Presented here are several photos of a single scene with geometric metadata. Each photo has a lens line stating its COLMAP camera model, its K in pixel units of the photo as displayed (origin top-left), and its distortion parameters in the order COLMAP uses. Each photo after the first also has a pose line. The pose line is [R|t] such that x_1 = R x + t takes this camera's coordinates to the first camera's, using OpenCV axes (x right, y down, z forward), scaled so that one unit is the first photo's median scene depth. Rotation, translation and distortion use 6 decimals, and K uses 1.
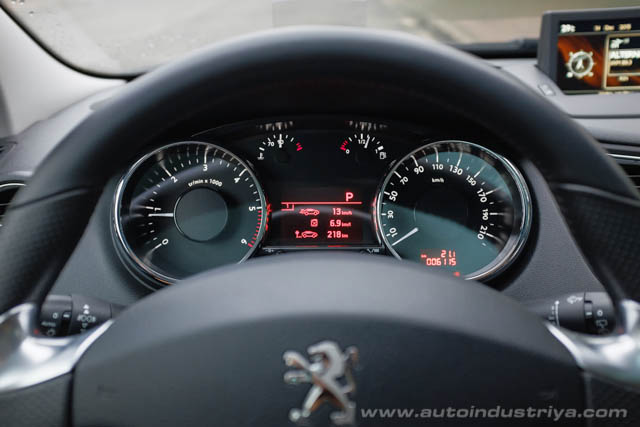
lens RADIAL K [[629.9, 0, 316.4], [0, 629.9, 213.6], [0, 0, 1]] dist [0.028203, 0.000000]
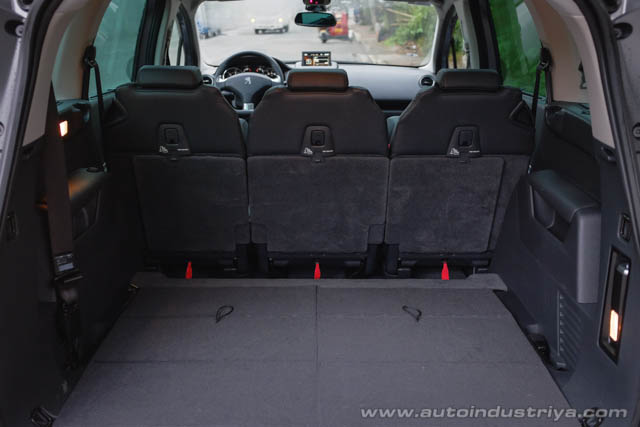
lens RADIAL K [[629.9, 0, 315.2], [0, 629.9, 213.3], [0, 0, 1]] dist [0.028203, 0.000000]
pose [[0.999672, 0.002656, 0.025474, 0.465407], [-0.000701, 0.997075, -0.076422, 1.892411], [-0.025602, 0.076379, 0.996750, -5.487285]]
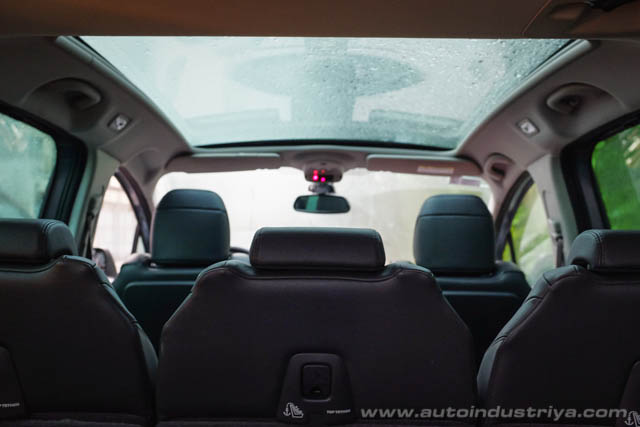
lens RADIAL K [[629.9, 0, 314.5], [0, 629.9, 211.2], [0, 0, 1]] dist [0.028203, 0.000000]
pose [[0.999772, 0.021022, 0.003752, 0.555649], [-0.017517, 0.907854, -0.418921, 1.454224], [-0.012213, 0.418760, 0.908015, -3.485834]]
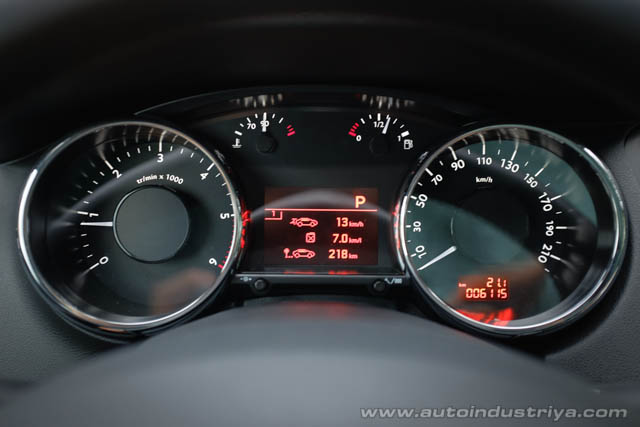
lens RADIAL K [[629.9, 0, 318.0], [0, 629.9, 215.1], [0, 0, 1]] dist [0.028203, 0.000000]
pose [[0.999911, 0.012601, -0.004319, 0.007666], [-0.012445, 0.999327, 0.034520, -0.035195], [0.004751, -0.034463, 0.999395, 0.281593]]
